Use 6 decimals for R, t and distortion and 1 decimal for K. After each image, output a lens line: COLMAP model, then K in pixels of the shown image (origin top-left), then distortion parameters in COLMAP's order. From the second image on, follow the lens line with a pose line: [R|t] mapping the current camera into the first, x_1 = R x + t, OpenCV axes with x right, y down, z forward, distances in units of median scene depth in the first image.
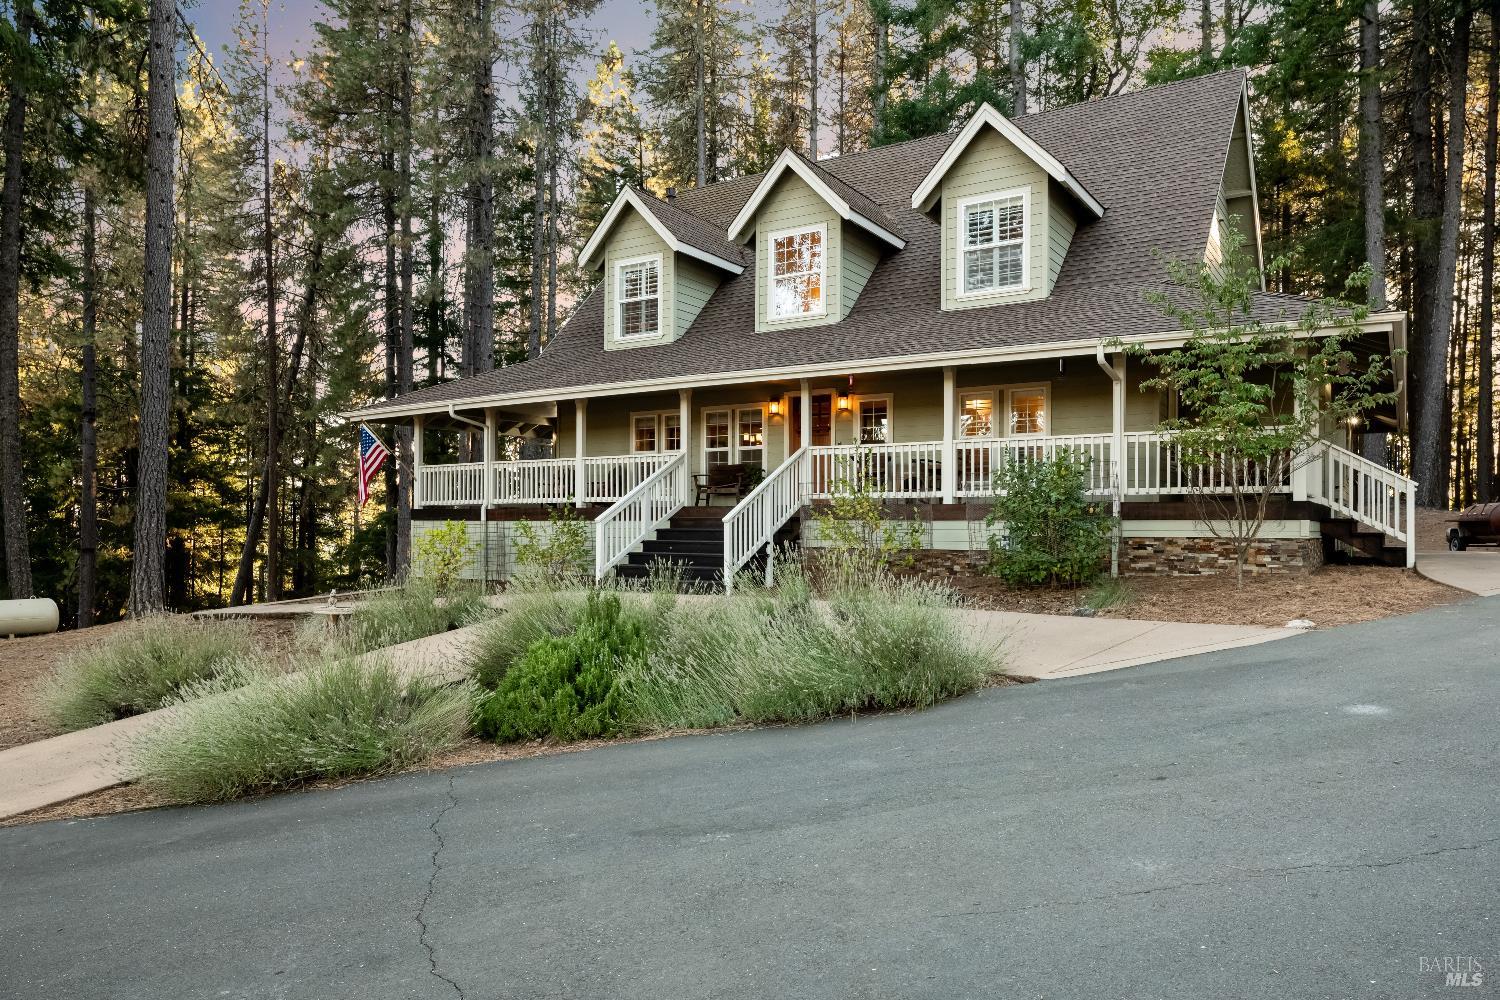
lens RADIAL K [[1010.2, 0, 750.6], [0, 1010.2, 513.9], [0, 0, 1]] dist [0.000714, -0.001855]
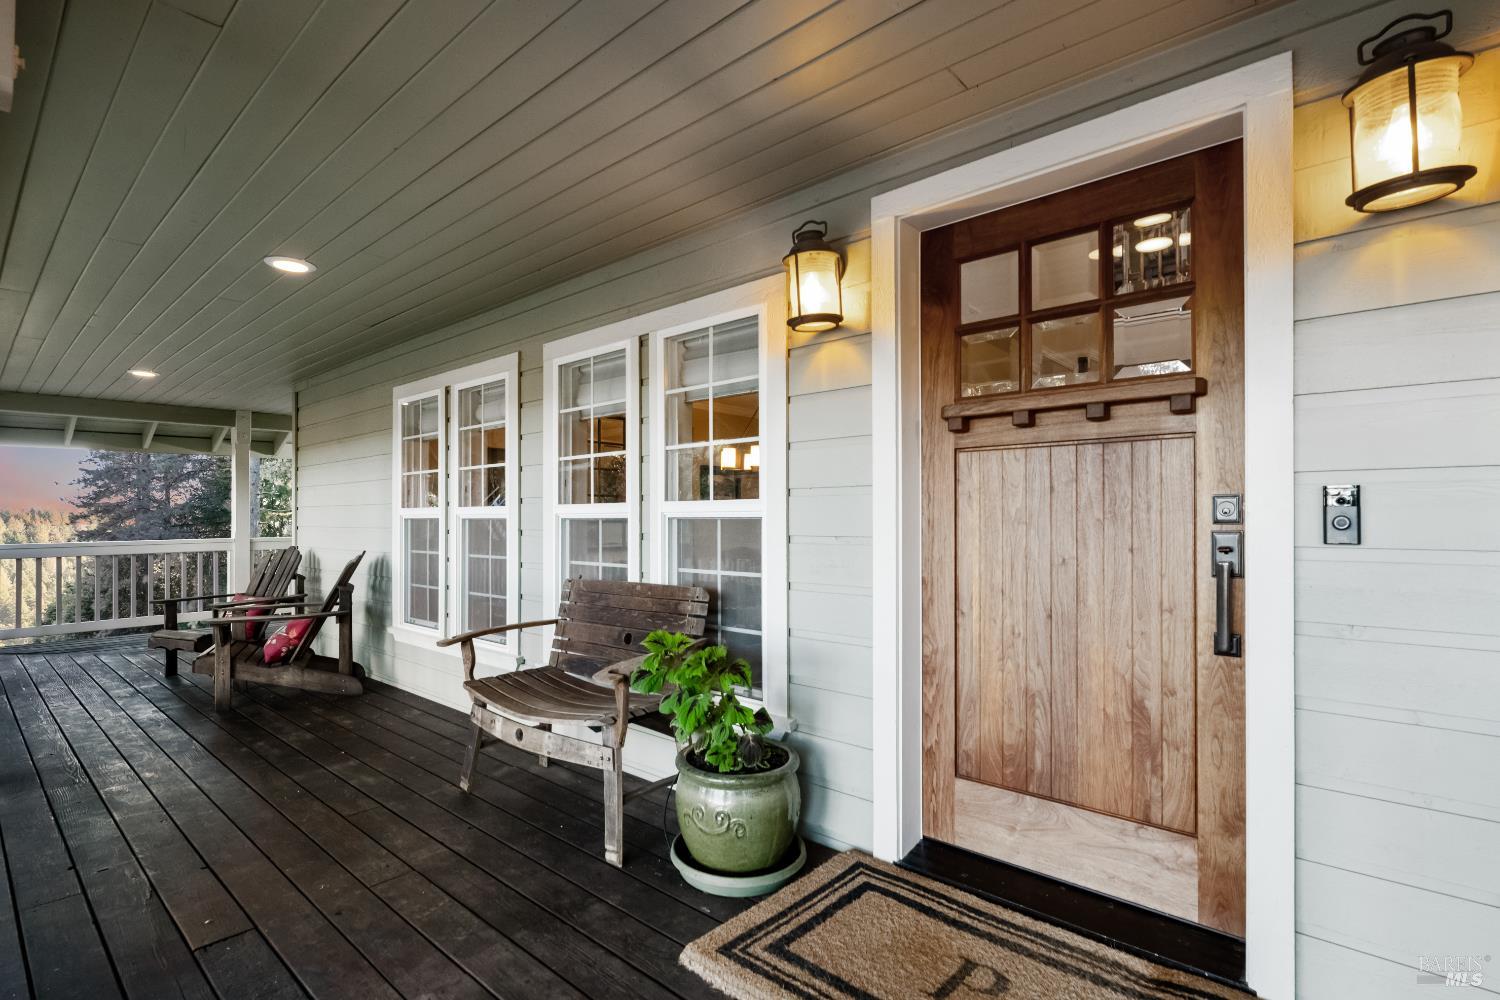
lens RADIAL K [[734.3, 0, 749.7], [0, 734.3, 509.4], [0, 0, 1]] dist [0.000021, 0.000000]
pose [[0.992568, -0.005005, -0.121584, 0.028899], [0.004345, 0.999974, -0.005692, -0.070414], [0.121610, 0.005122, 0.992565, 0.927403]]
